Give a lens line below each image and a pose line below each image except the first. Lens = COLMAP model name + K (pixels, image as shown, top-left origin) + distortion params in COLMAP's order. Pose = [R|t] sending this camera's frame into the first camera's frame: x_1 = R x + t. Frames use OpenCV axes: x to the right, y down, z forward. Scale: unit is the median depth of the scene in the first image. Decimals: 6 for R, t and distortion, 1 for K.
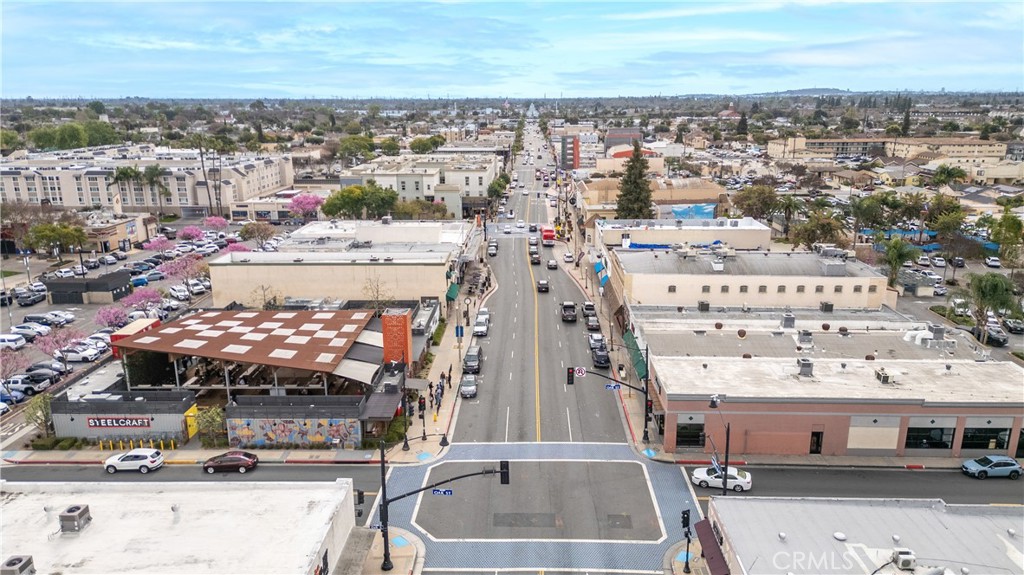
lens RADIAL K [[715.5, 0, 515.5], [0, 715.5, 292.1], [0, 0, 1]] dist [0.072174, -0.061533]
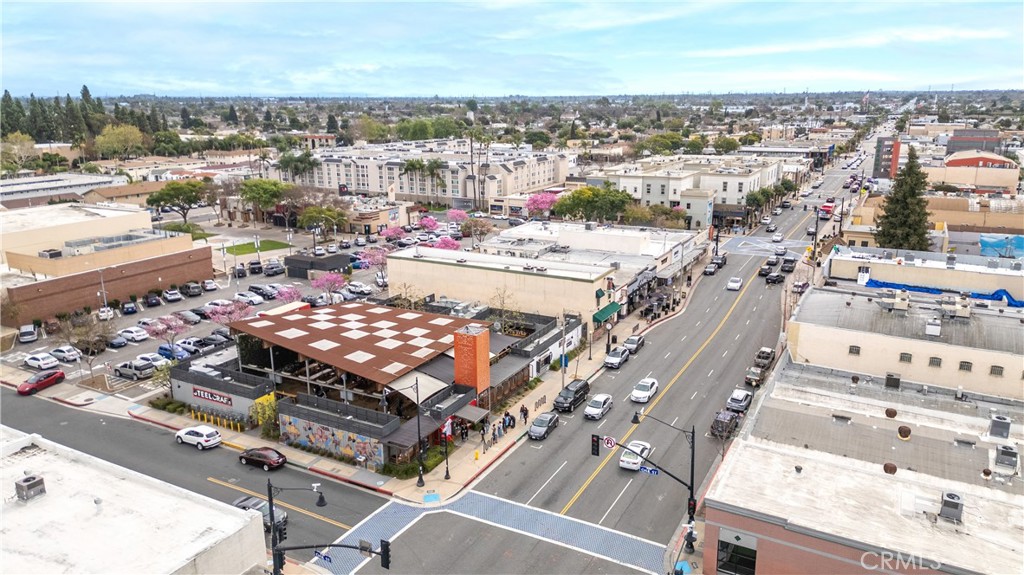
lens RADIAL K [[715.5, 0, 513.4], [0, 715.5, 285.1], [0, 0, 1]] dist [0.072174, -0.061533]
pose [[0.888678, 0.116444, -0.443500, 0.229982], [-0.118017, 0.992717, 0.024164, -0.048138], [0.443083, 0.030867, 0.895949, 0.158815]]
